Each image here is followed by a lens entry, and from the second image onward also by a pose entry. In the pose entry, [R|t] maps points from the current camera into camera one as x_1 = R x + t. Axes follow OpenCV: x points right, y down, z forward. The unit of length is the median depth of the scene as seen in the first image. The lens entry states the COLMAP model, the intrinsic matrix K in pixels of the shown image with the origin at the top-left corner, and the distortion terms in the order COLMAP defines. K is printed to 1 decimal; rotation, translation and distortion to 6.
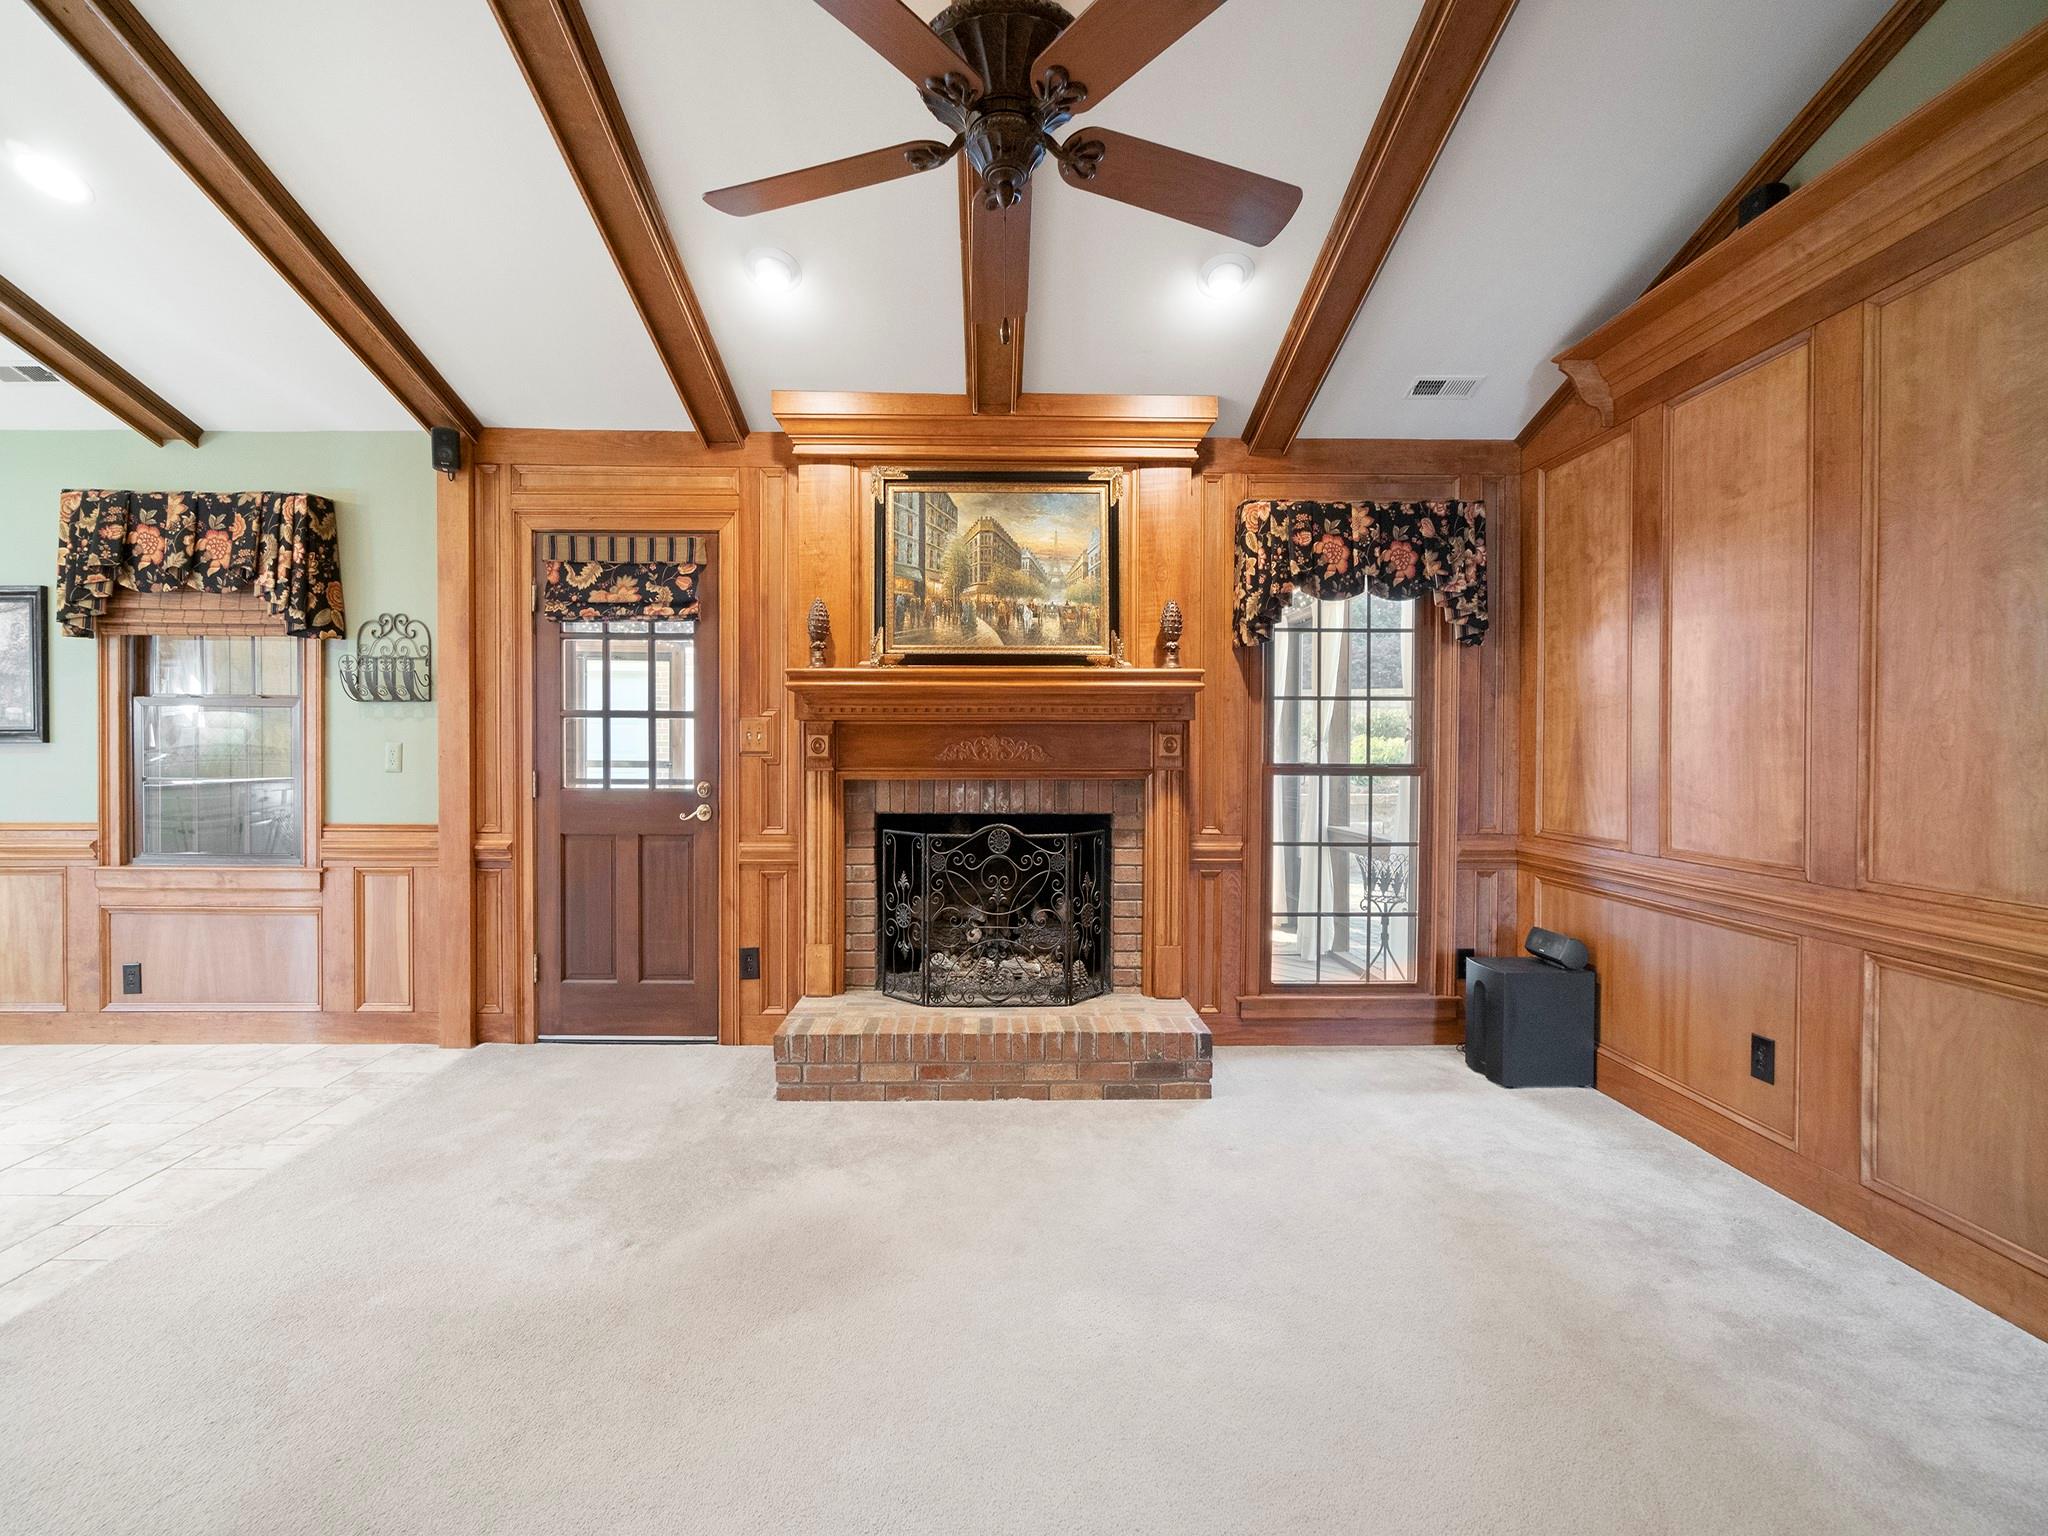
lens RADIAL K [[875.9, 0, 1014.9], [0, 875.9, 756.8], [0, 0, 1]] dist [-0.001484, -0.000186]
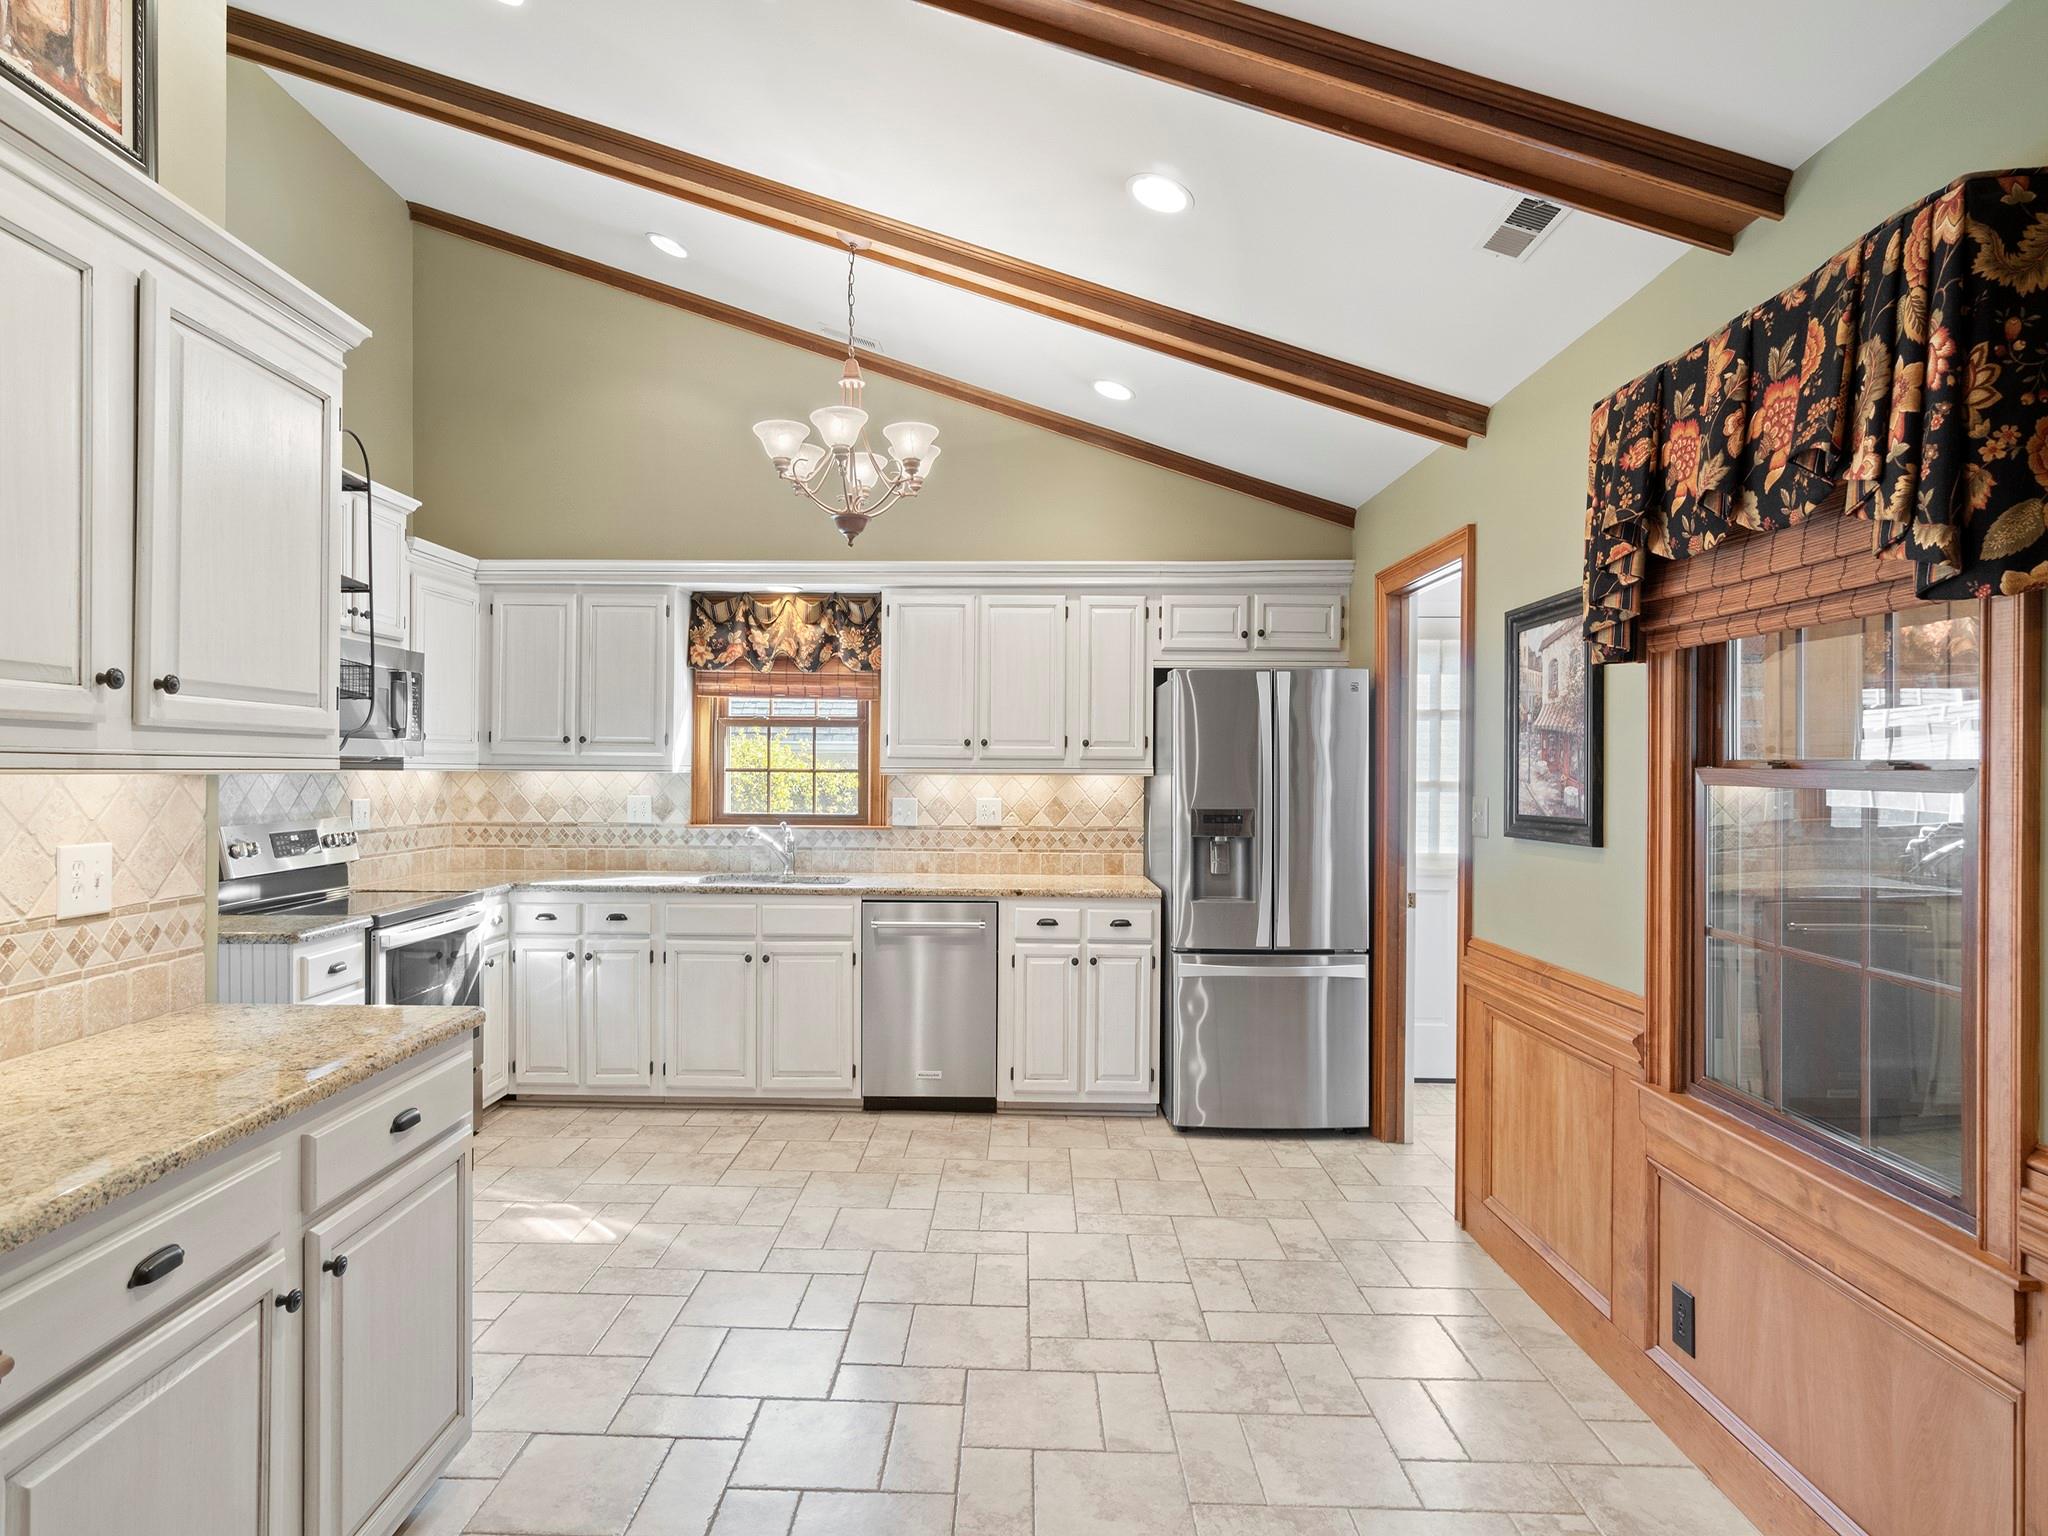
lens RADIAL K [[1078.3, 0, 994.8], [0, 1078.3, 765.4], [0, 0, 1]] dist [0.001883, -0.000476]
pose [[-0.046138, -0.006806, -0.998912, -0.373091], [-0.016298, 0.999849, -0.006059, -0.062322], [0.998802, 0.016001, -0.046242, 0.647119]]
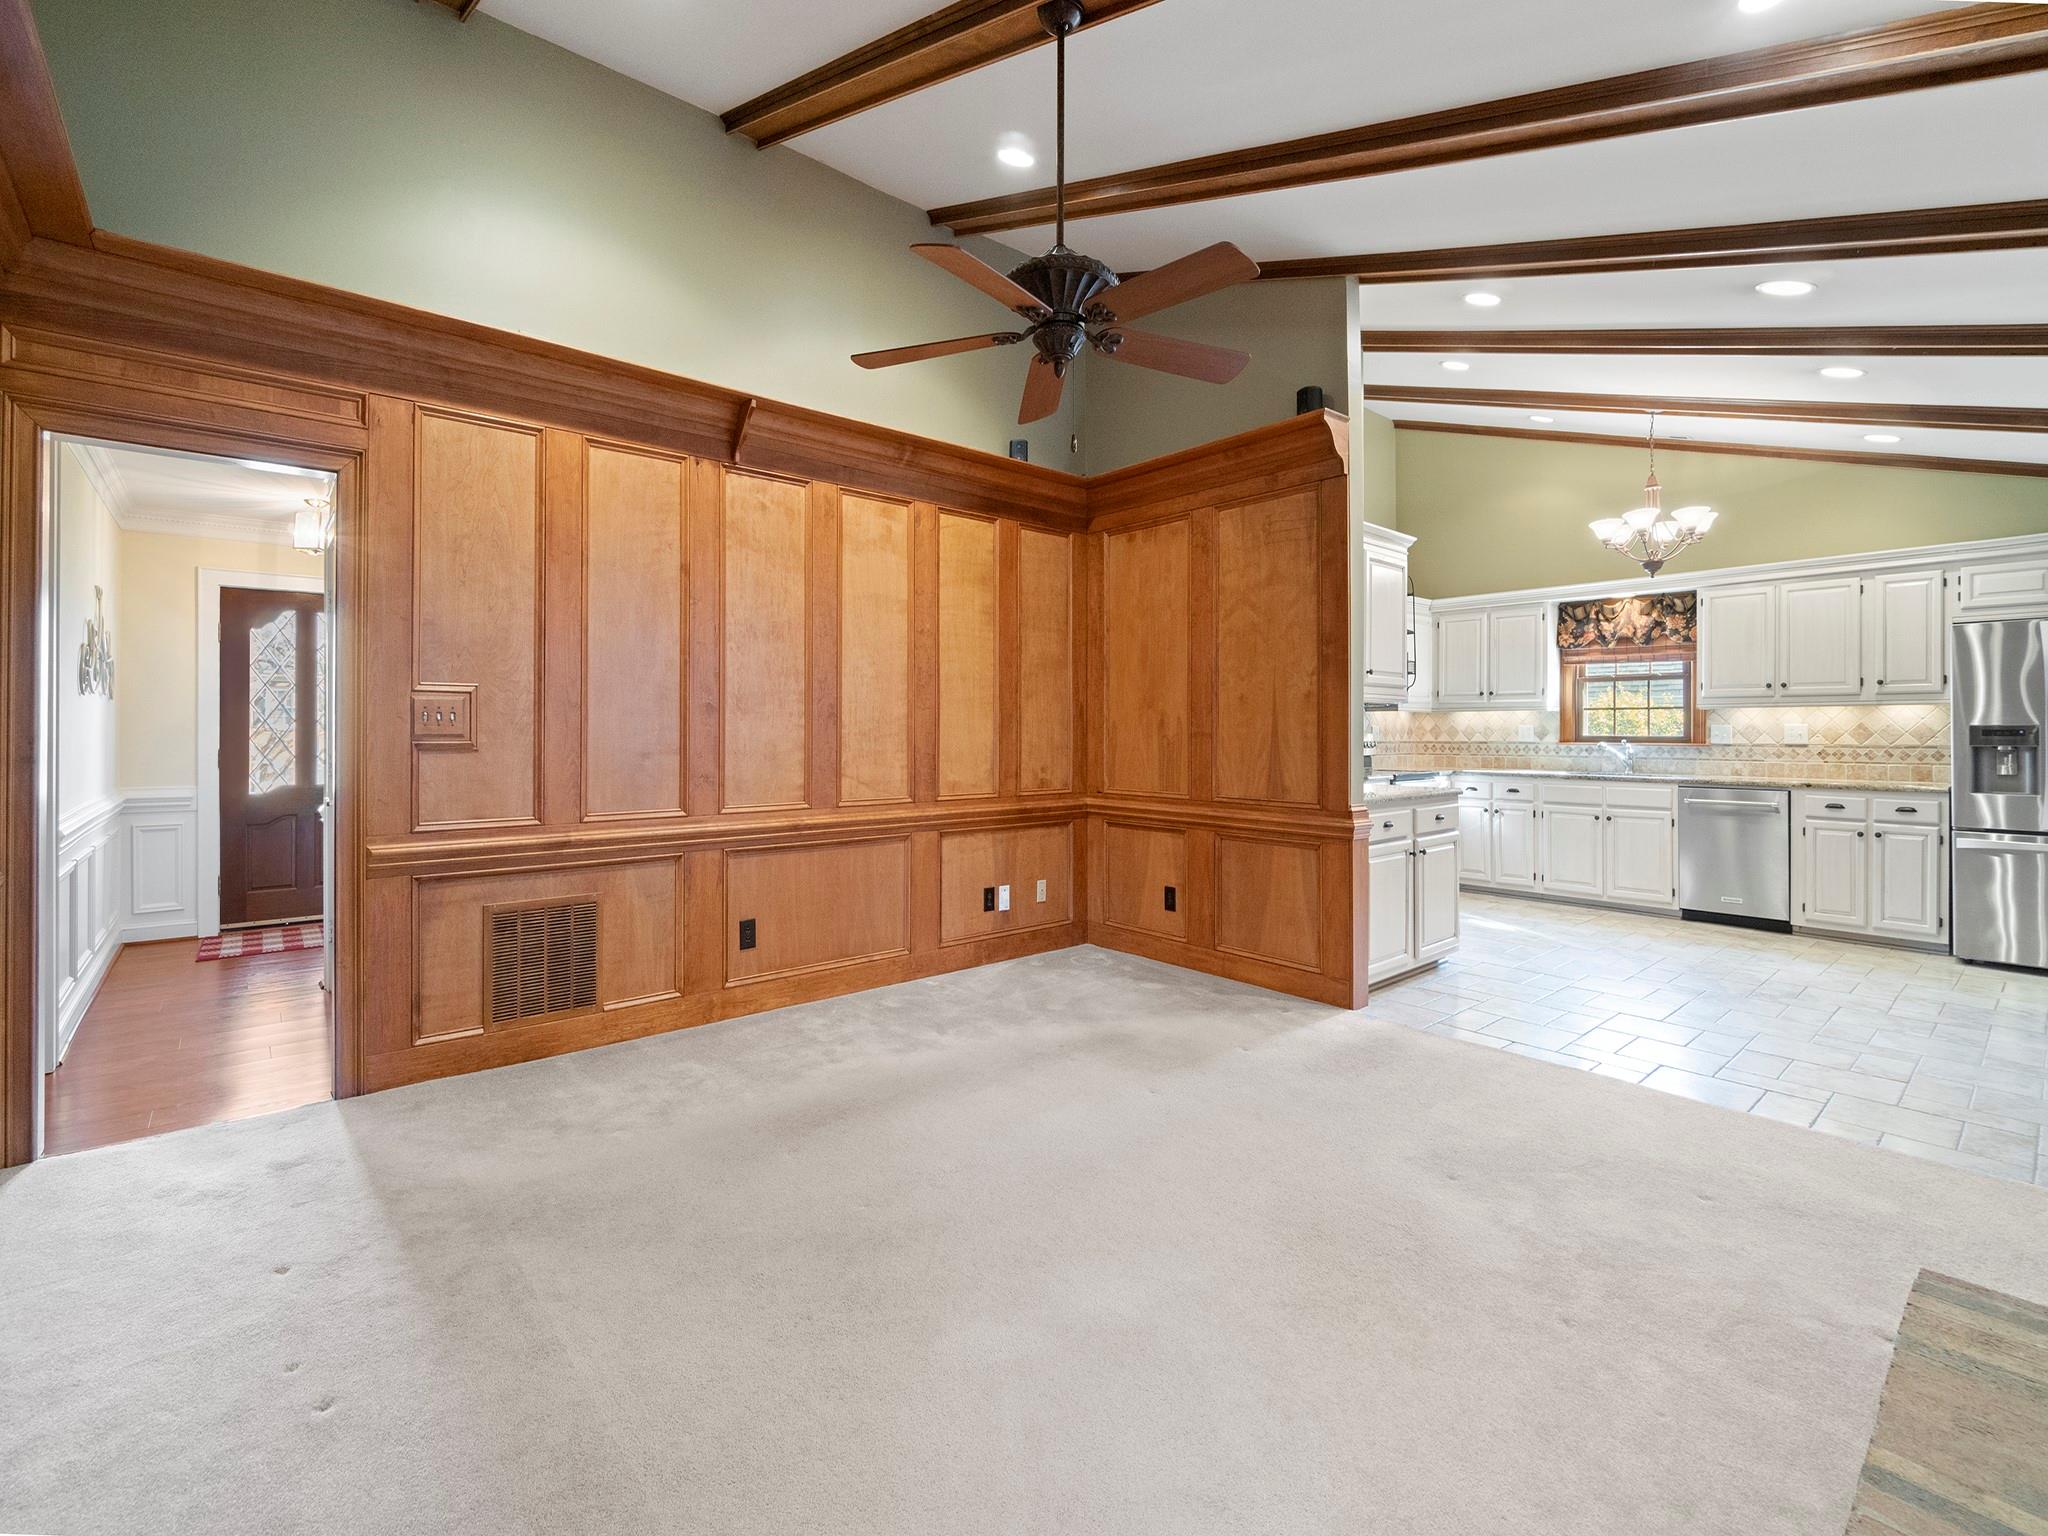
lens RADIAL K [[907.0, 0, 1014.3], [0, 907.0, 727.9], [0, 0, 1]] dist [0.008762, 0.000284]
pose [[-0.768759, -0.006692, -0.639504, 0.431344], [-0.009967, 0.999949, 0.001518, -0.009086], [0.639461, 0.007541, -0.768786, 0.954858]]
